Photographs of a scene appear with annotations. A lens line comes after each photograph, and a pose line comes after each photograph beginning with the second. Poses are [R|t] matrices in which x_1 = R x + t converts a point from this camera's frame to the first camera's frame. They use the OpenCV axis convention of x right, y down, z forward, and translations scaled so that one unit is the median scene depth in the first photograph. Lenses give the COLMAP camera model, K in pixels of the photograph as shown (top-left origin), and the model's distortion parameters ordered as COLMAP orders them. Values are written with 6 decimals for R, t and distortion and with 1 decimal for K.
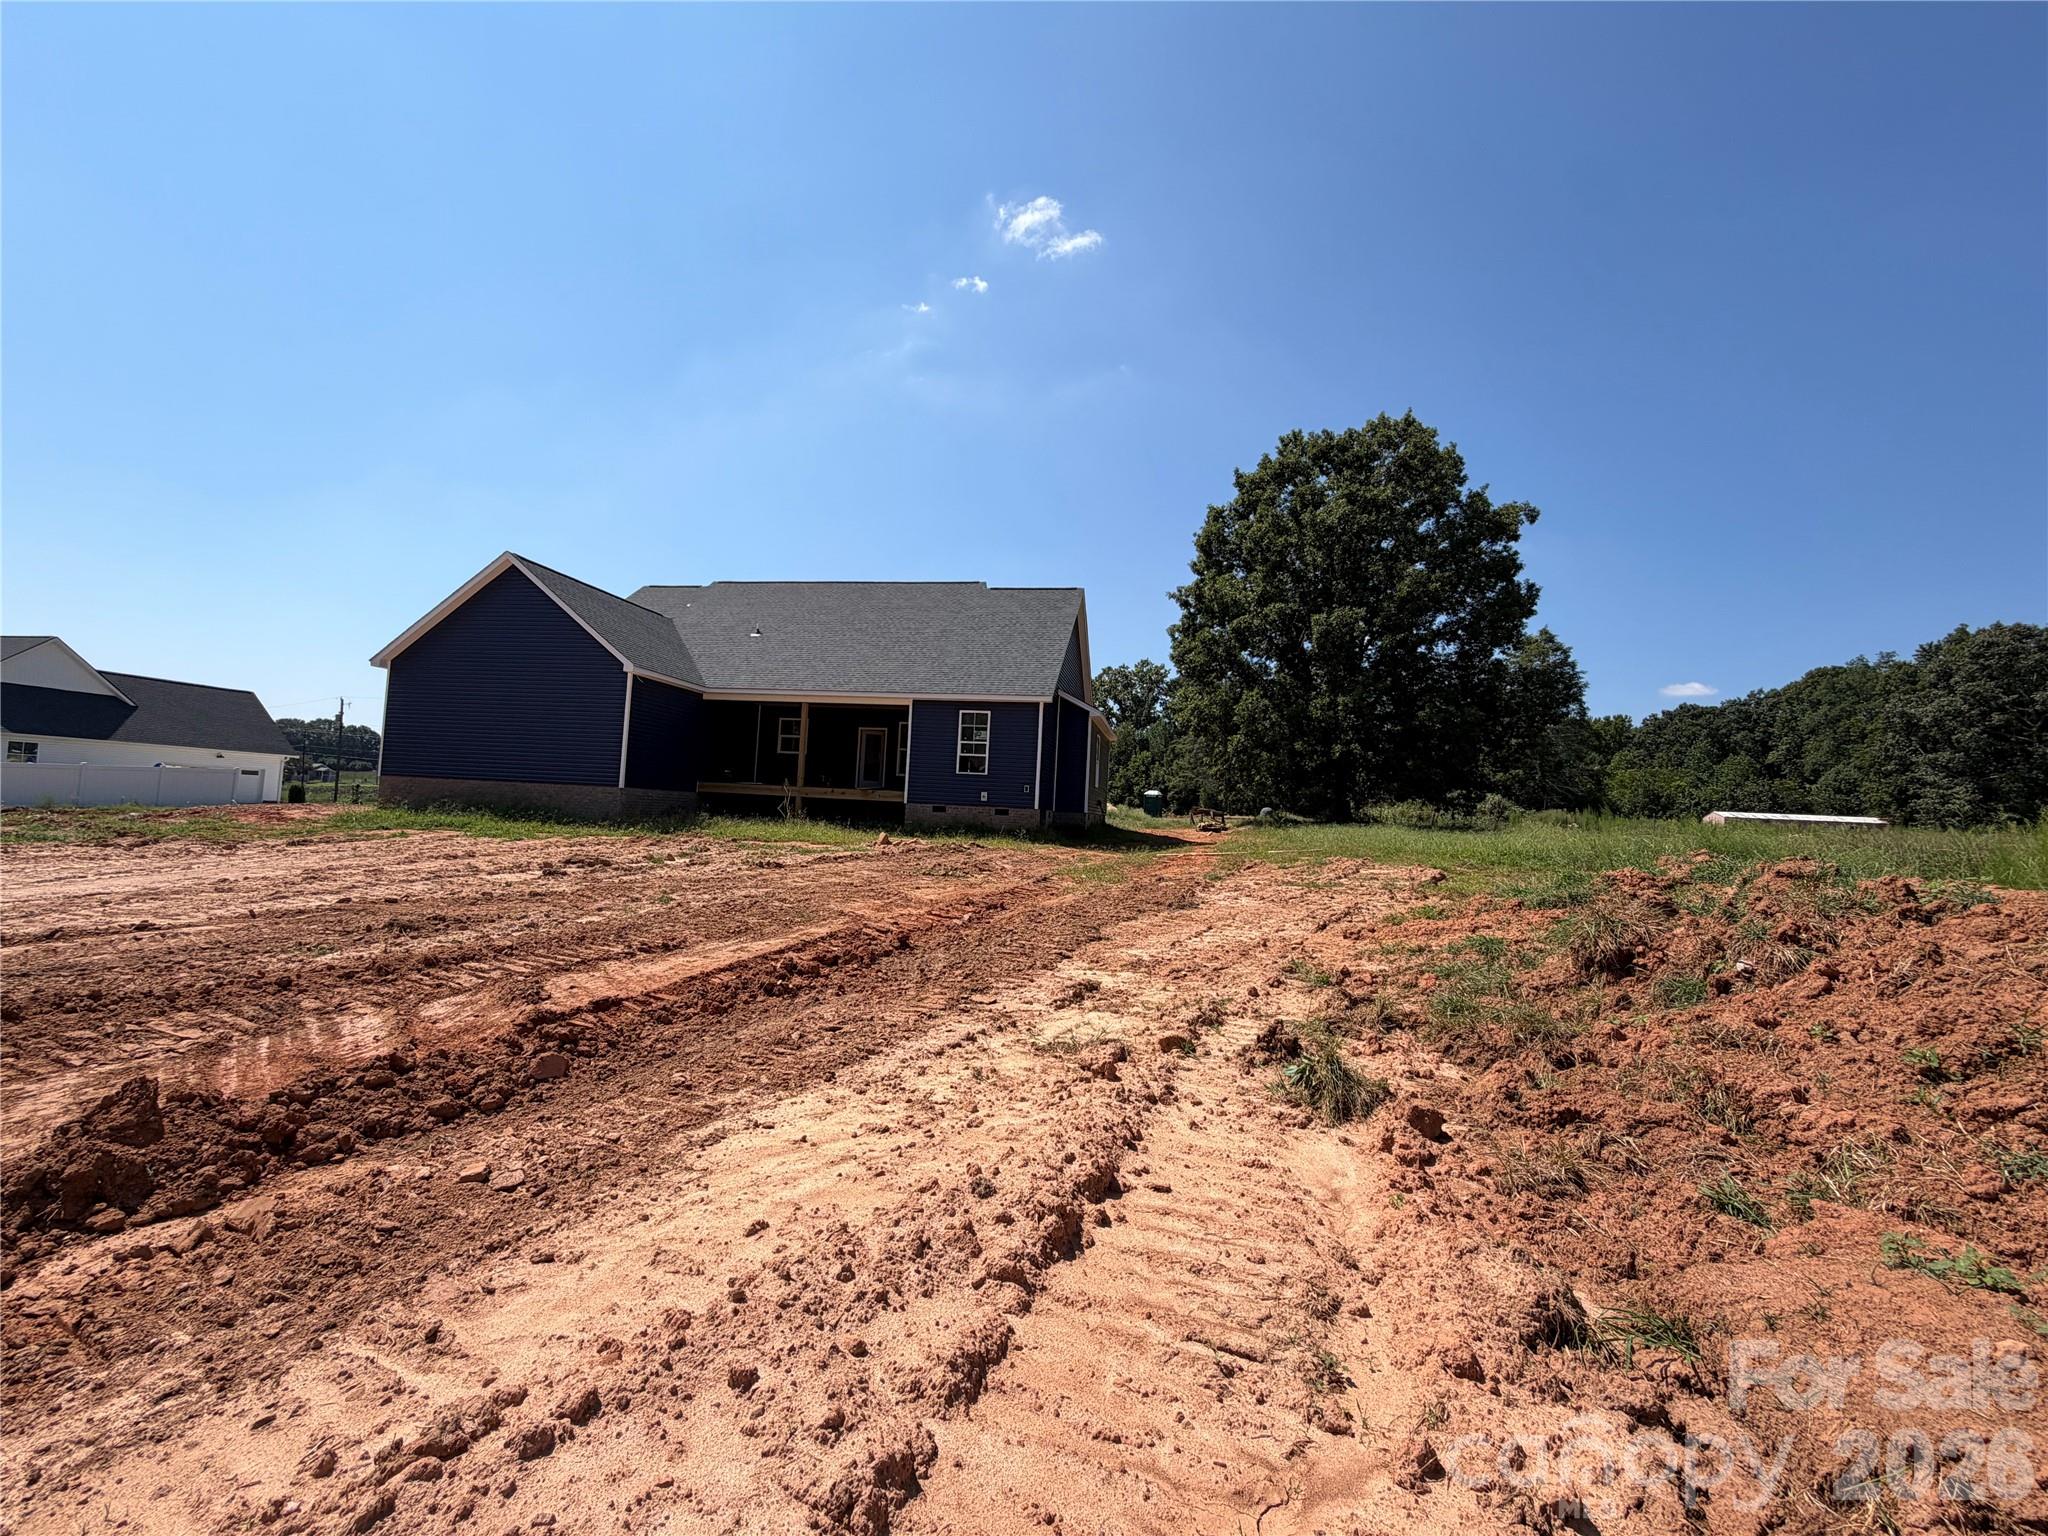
lens RADIAL K [[831.1, 0, 1024.0], [0, 831.1, 768.0], [0, 0, 1]] dist [-0.017131, -0.000003]
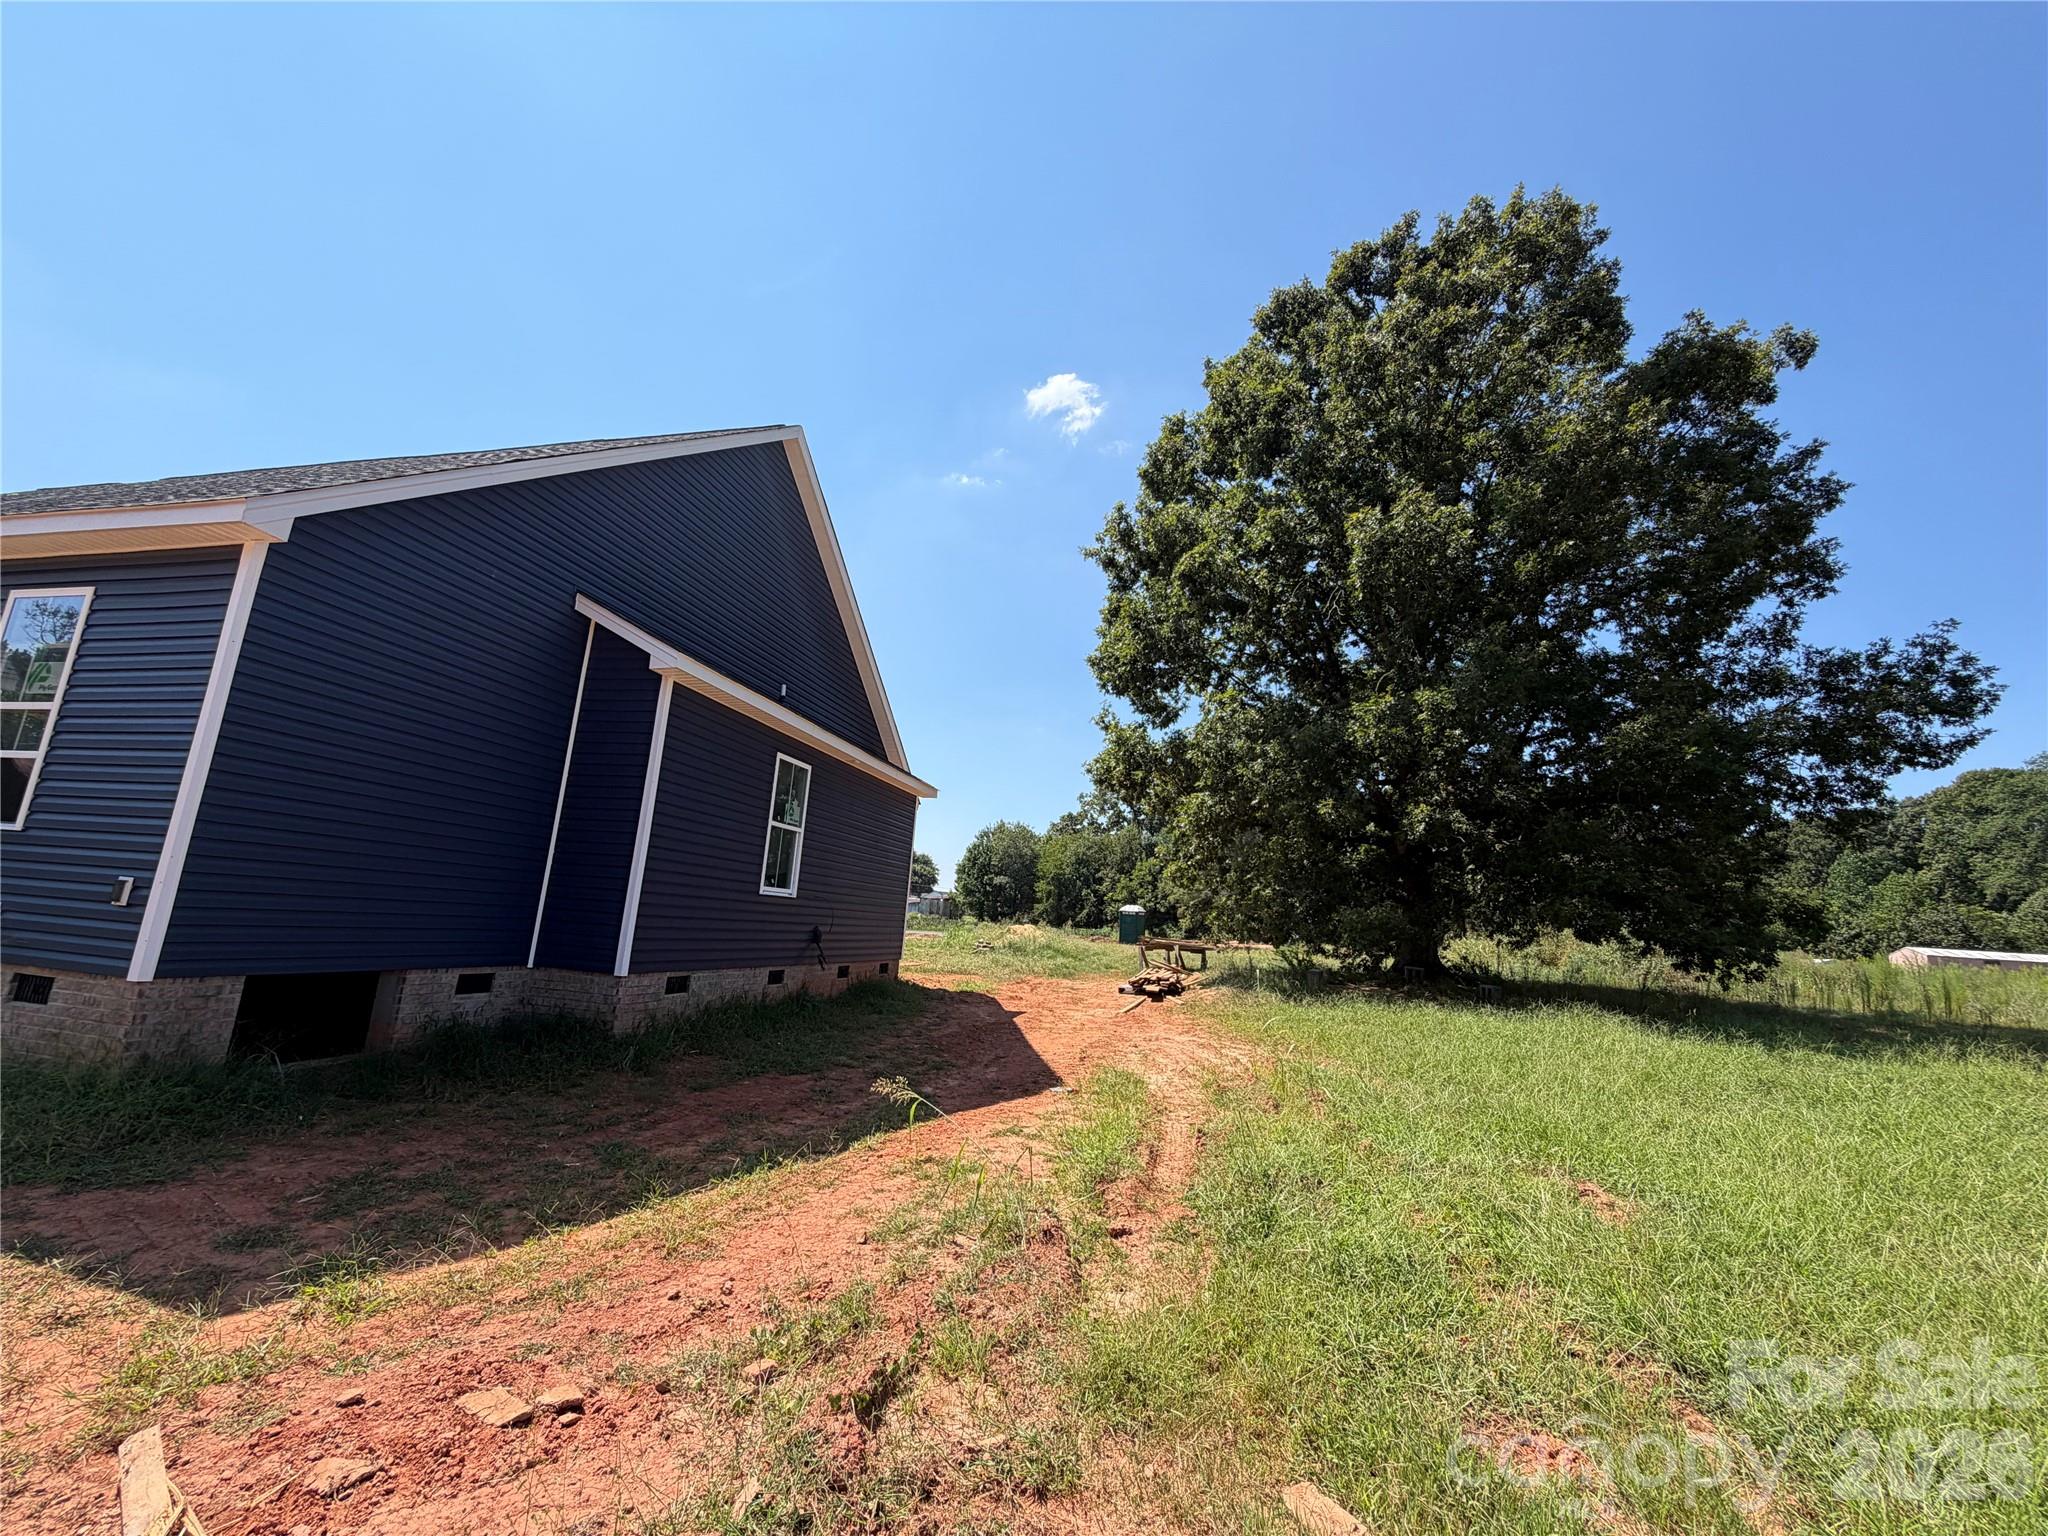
lens RADIAL K [[811.7, 0, 1024.0], [0, 811.7, 768.0], [0, 0, 1]] dist [-0.000339, -0.000057]
pose [[0.998764, 0.009356, -0.048810, 0.155909], [-0.015928, 0.990573, -0.136054, 0.010149], [0.047077, 0.136664, 0.989498, 0.459271]]
